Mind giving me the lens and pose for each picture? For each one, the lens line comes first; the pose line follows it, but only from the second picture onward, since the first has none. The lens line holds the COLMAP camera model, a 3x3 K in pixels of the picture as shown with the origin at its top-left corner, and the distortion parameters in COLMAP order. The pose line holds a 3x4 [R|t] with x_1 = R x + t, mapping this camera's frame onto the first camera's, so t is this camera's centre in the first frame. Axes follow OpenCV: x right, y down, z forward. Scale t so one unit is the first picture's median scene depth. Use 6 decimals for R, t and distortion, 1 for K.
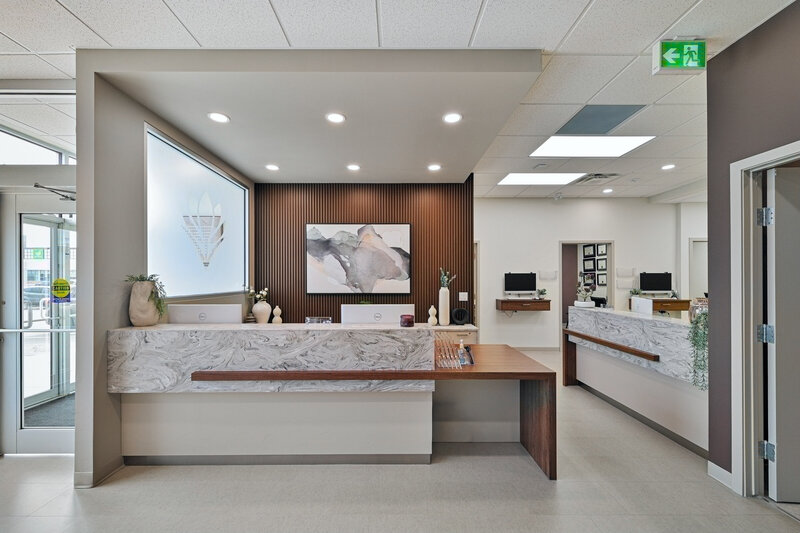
lens RADIAL K [[305.8, 0, 398.0], [0, 305.8, 279.1], [0, 0, 1]] dist [0.001186, 0.000008]
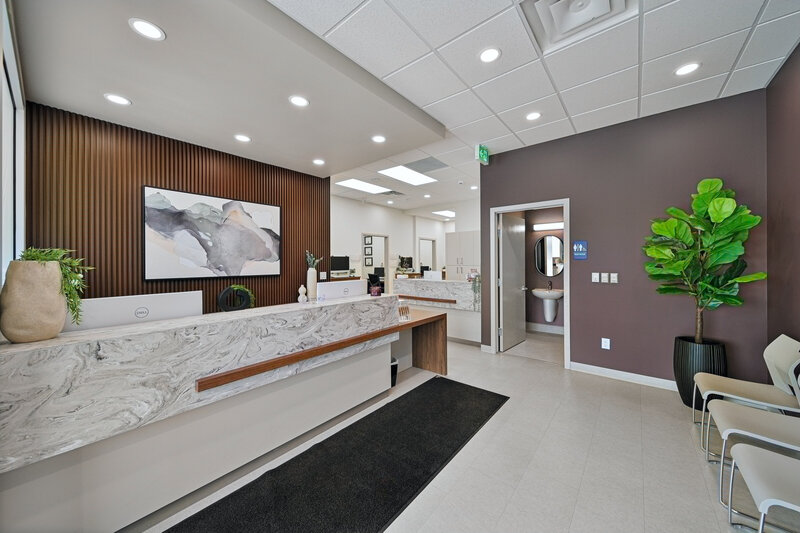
lens RADIAL K [[285.4, 0, 400.4], [0, 285.4, 261.0], [0, 0, 1]] dist [-0.000158, -0.000116]
pose [[0.638501, -0.000409, 0.769621, -0.624246], [0.005352, 0.999978, -0.003908, 0.009916], [-0.769603, 0.006615, 0.638489, 0.115415]]
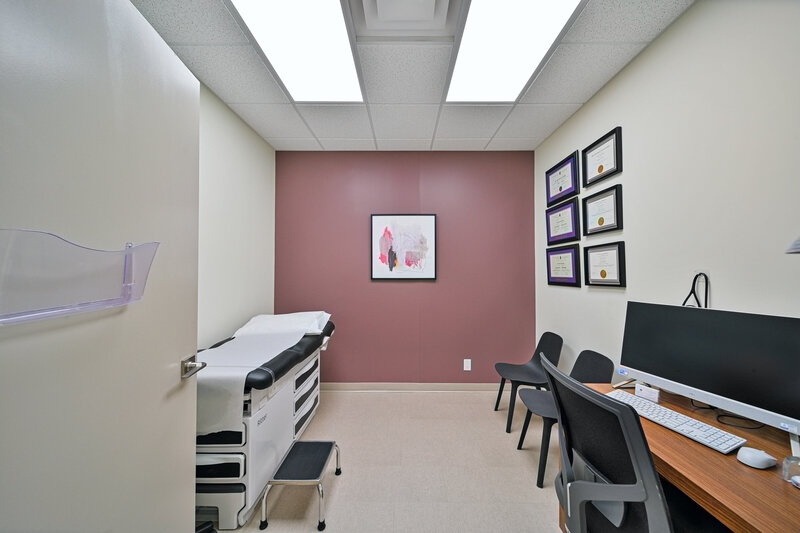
lens RADIAL K [[285.4, 0, 400.4], [0, 285.4, 261.0], [0, 0, 1]] dist [-0.000158, -0.000116]
pose [[-0.011888, -0.019564, -0.999738, 2.266997], [-0.000294, 0.999809, -0.019561, 0.004763], [0.999929, 0.000061, -0.011891, 1.990519]]
